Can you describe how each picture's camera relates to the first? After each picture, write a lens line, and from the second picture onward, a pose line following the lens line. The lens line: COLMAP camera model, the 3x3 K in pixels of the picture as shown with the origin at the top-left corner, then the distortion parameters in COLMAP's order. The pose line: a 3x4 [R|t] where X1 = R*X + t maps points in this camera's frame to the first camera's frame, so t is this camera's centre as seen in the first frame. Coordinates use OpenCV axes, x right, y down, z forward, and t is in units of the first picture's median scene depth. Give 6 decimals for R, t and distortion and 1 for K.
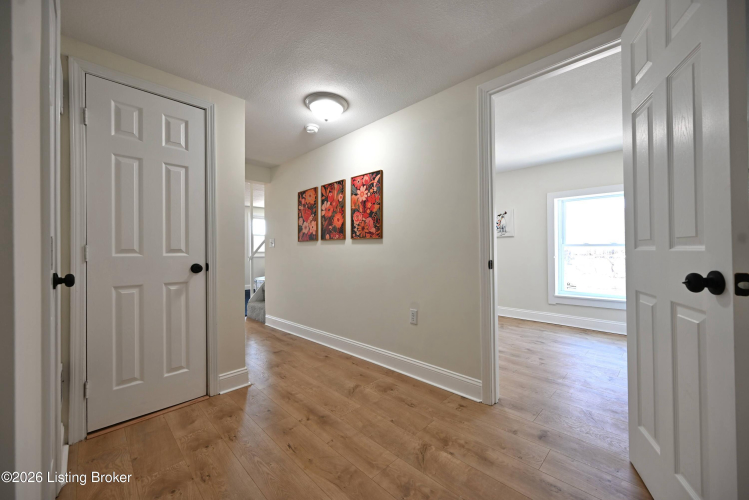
lens RADIAL K [[293.4, 0, 371.1], [0, 293.4, 249.4], [0, 0, 1]] dist [-0.003031, 0.000648]
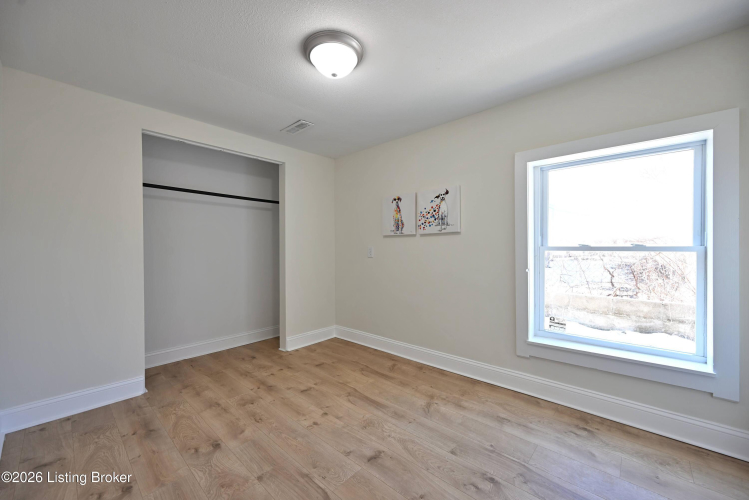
lens RADIAL K [[293.4, 0, 377.1], [0, 293.4, 250.7], [0, 0, 1]] dist [-0.003031, 0.000648]
pose [[0.997864, 0.002962, 0.065264, 0.309460], [-0.002920, 0.999995, -0.000734, -0.008847], [-0.065266, 0.000542, 0.997868, 0.471892]]
